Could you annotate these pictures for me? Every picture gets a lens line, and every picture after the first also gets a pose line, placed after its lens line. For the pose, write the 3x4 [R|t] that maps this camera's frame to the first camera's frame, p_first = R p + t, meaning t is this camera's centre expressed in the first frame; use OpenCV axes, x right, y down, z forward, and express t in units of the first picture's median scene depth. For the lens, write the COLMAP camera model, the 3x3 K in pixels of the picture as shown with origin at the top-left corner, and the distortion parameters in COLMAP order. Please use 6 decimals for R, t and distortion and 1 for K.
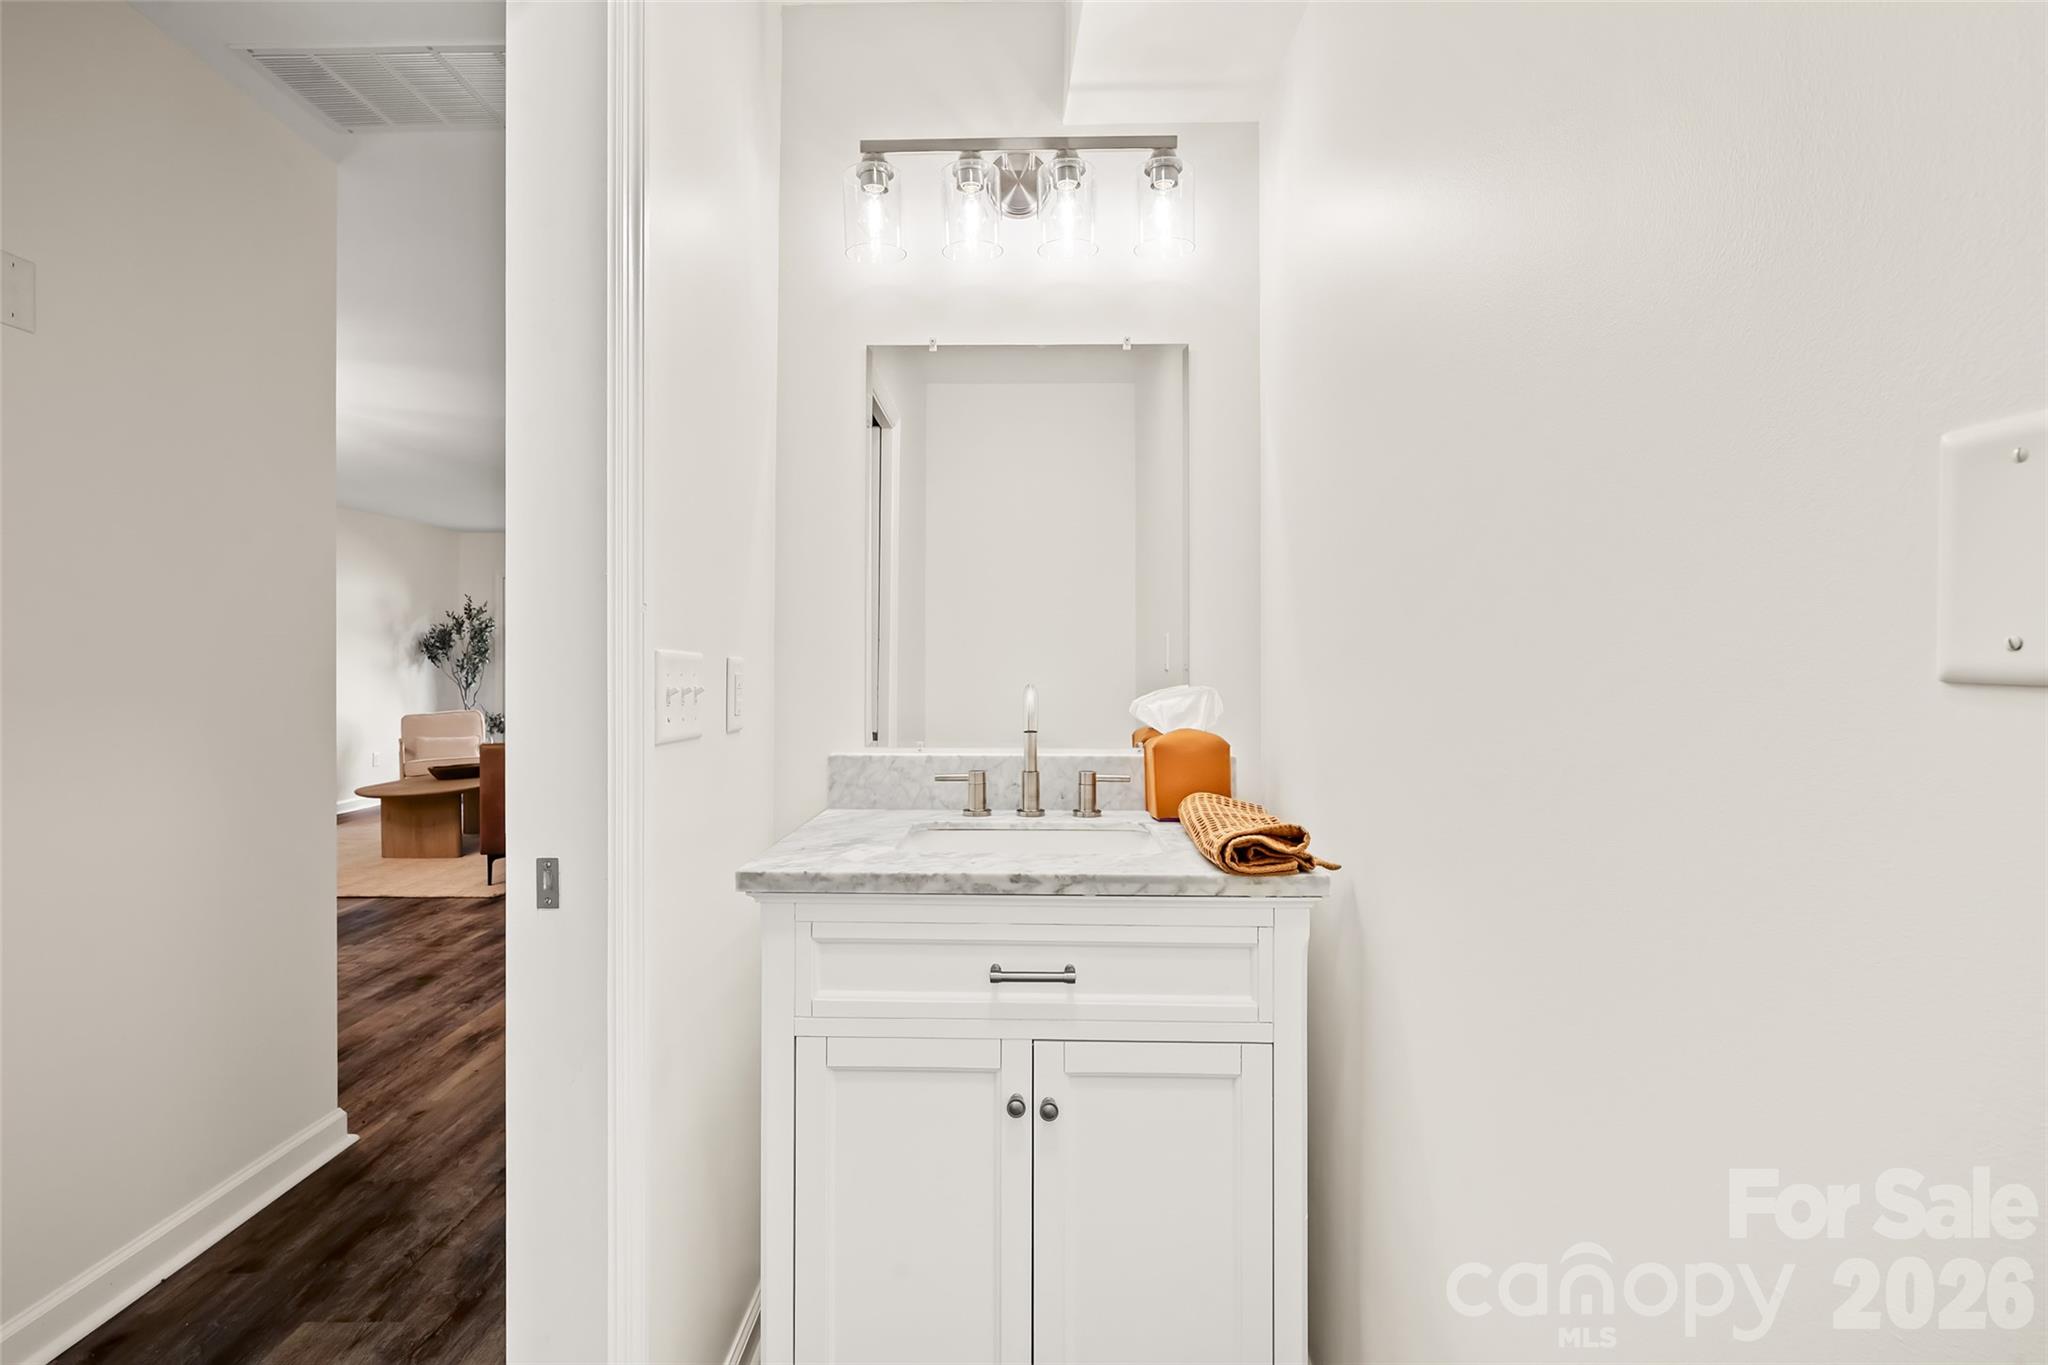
lens RADIAL K [[889.6, 0, 1017.8], [0, 889.6, 663.8], [0, 0, 1]] dist [0.002580, -0.000678]
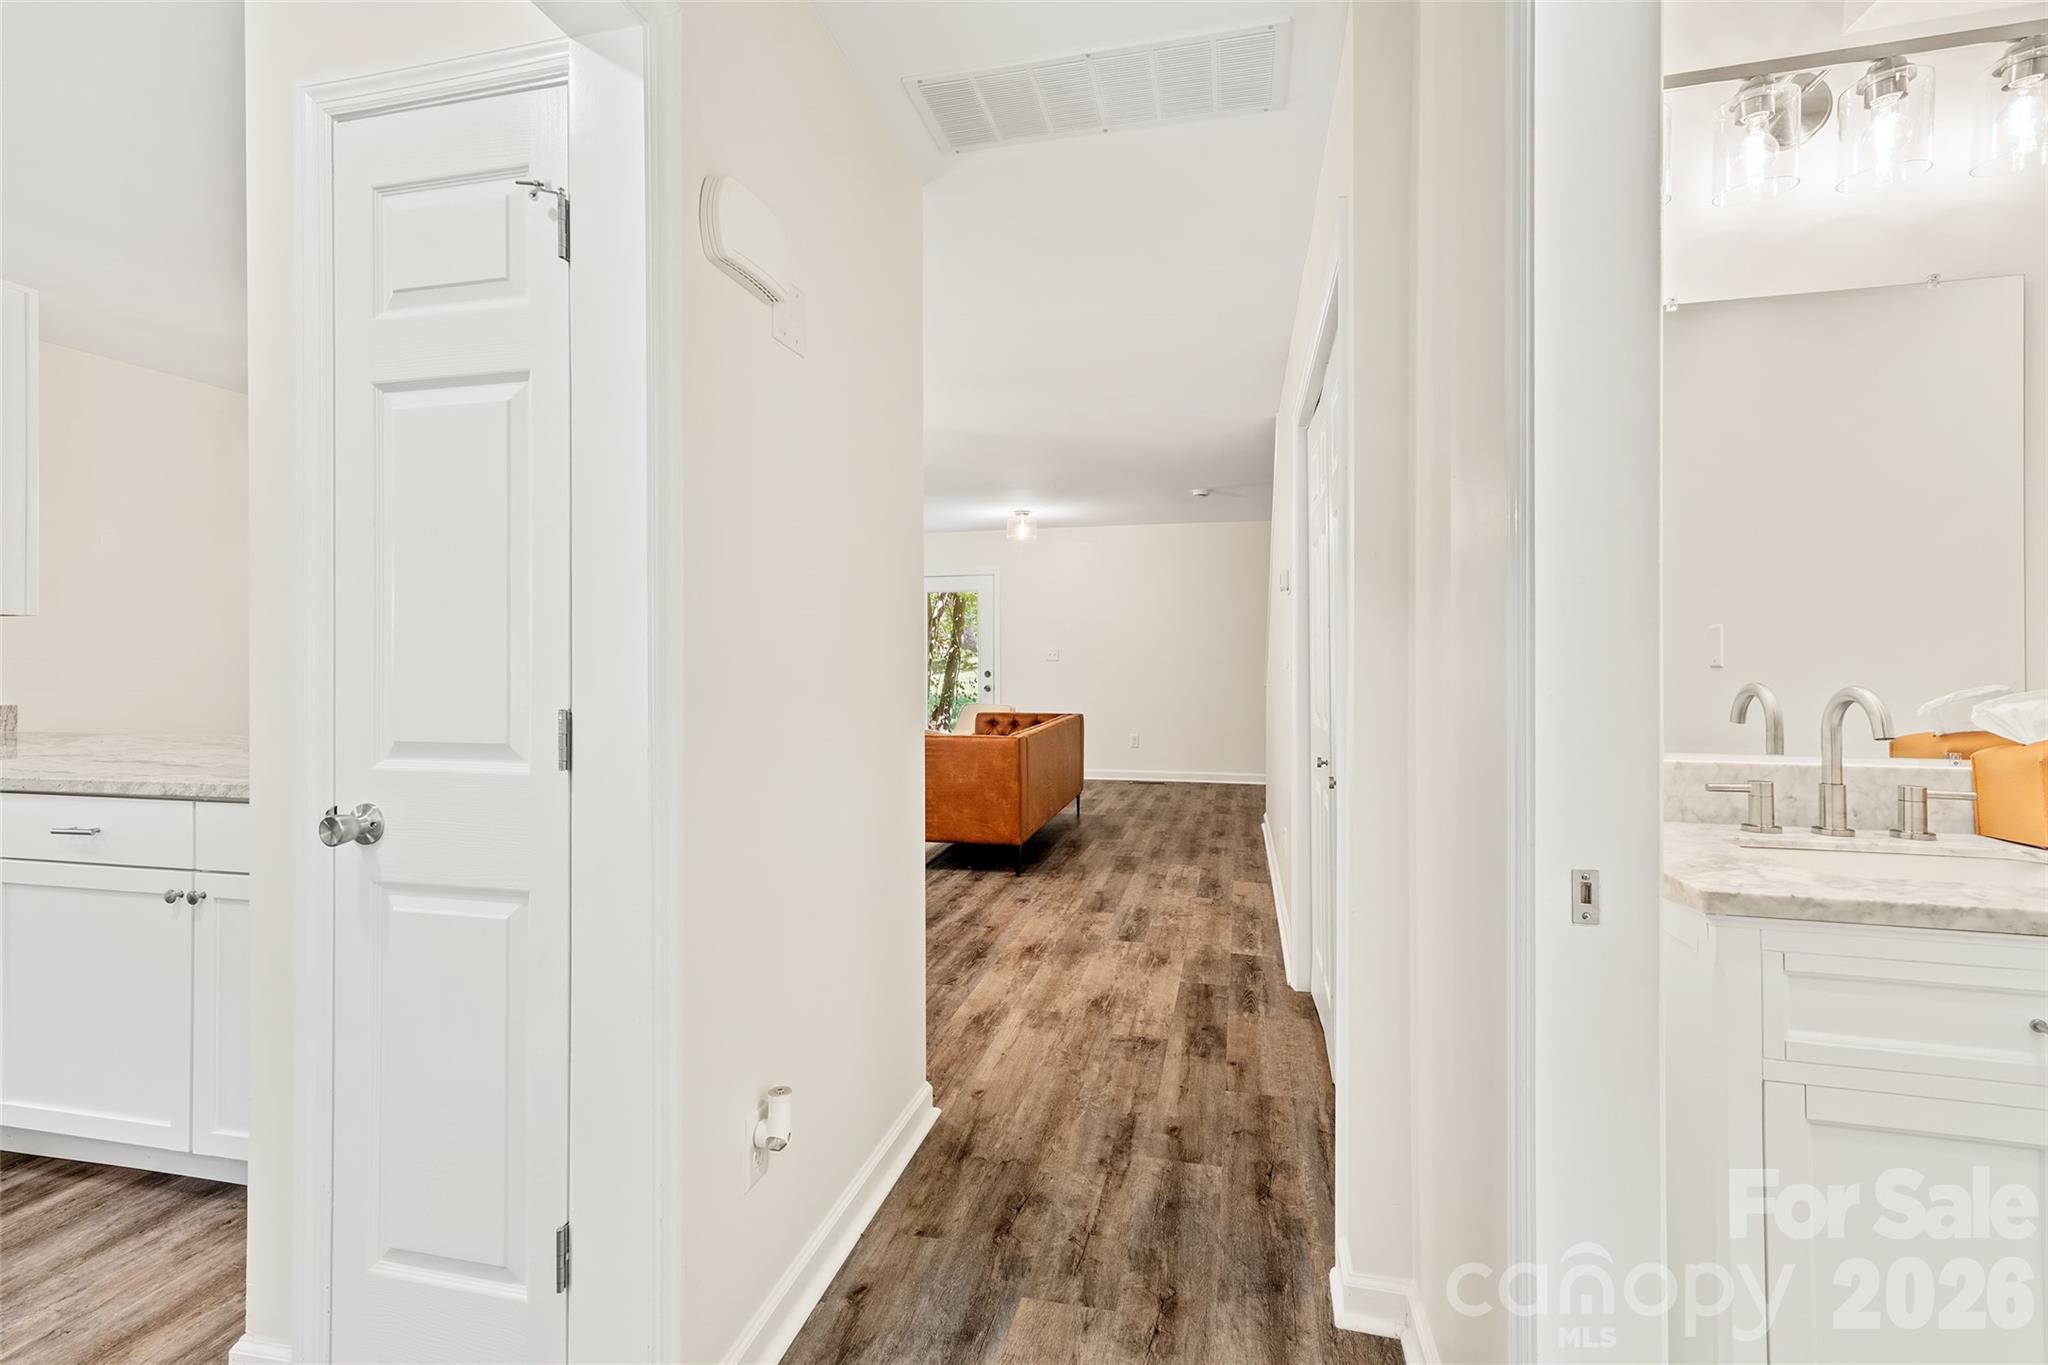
lens RADIAL K [[889.6, 0, 1029.4], [0, 889.6, 660.1], [0, 0, 1]] dist [0.002580, -0.000678]
pose [[0.978259, 0.000345, -0.207389, -0.575442], [-0.000966, 0.999995, -0.002894, 0.004165], [0.207387, 0.003032, 0.978254, -0.009006]]
